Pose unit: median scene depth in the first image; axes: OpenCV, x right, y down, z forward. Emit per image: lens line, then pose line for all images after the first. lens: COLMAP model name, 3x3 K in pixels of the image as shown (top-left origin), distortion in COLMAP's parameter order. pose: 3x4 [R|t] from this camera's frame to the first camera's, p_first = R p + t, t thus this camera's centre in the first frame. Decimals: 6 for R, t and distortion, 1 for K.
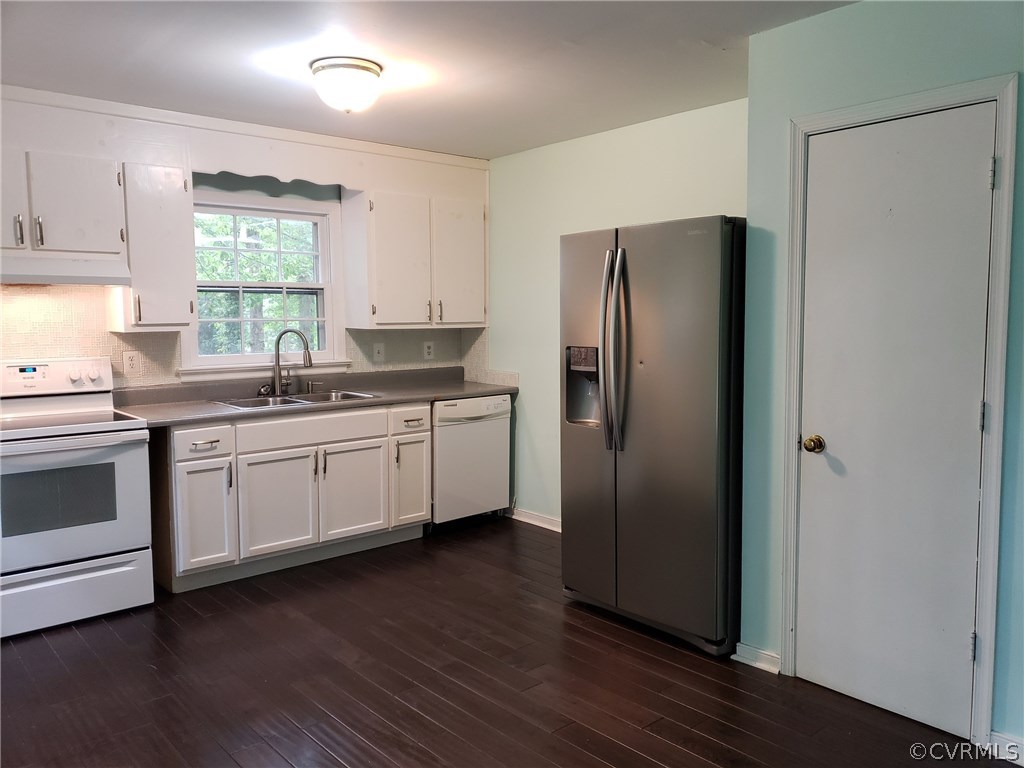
lens RADIAL K [[794.4, 0, 515.2], [0, 794.4, 382.6], [0, 0, 1]] dist [0.074486, -0.071989]
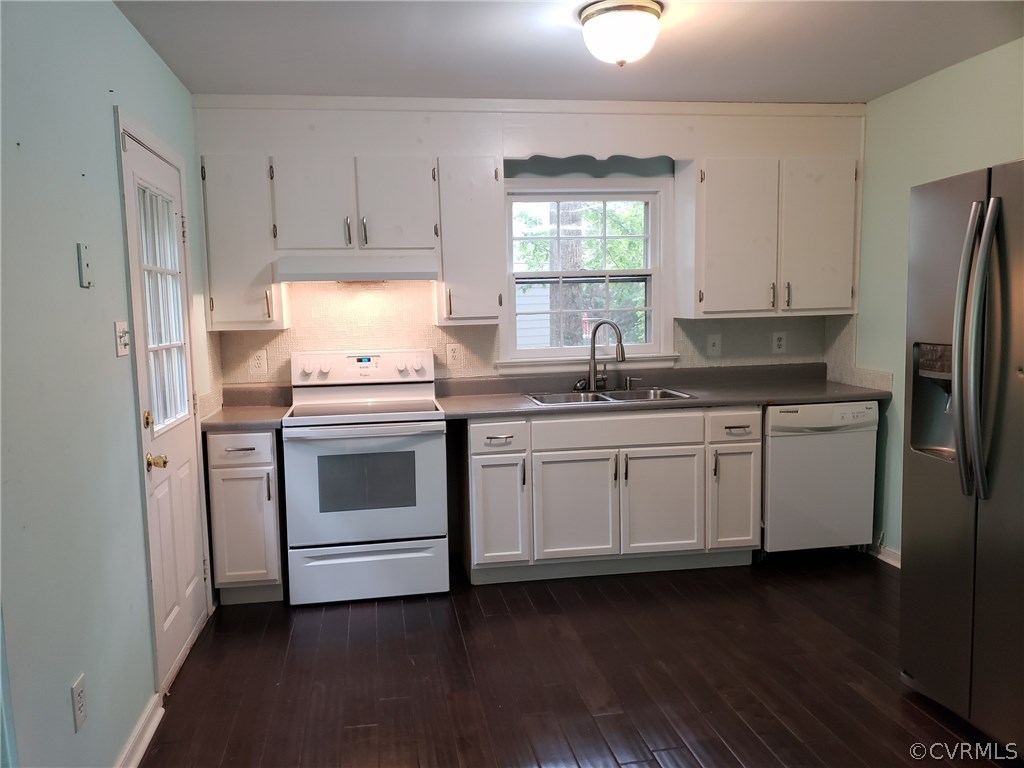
lens RADIAL K [[794.4, 0, 506.3], [0, 794.4, 392.1], [0, 0, 1]] dist [0.074486, -0.071989]
pose [[0.850568, 0.041889, -0.524195, 0.120951], [-0.027285, 0.998995, 0.035559, -0.014771], [0.525157, -0.015942, 0.850856, 0.170849]]
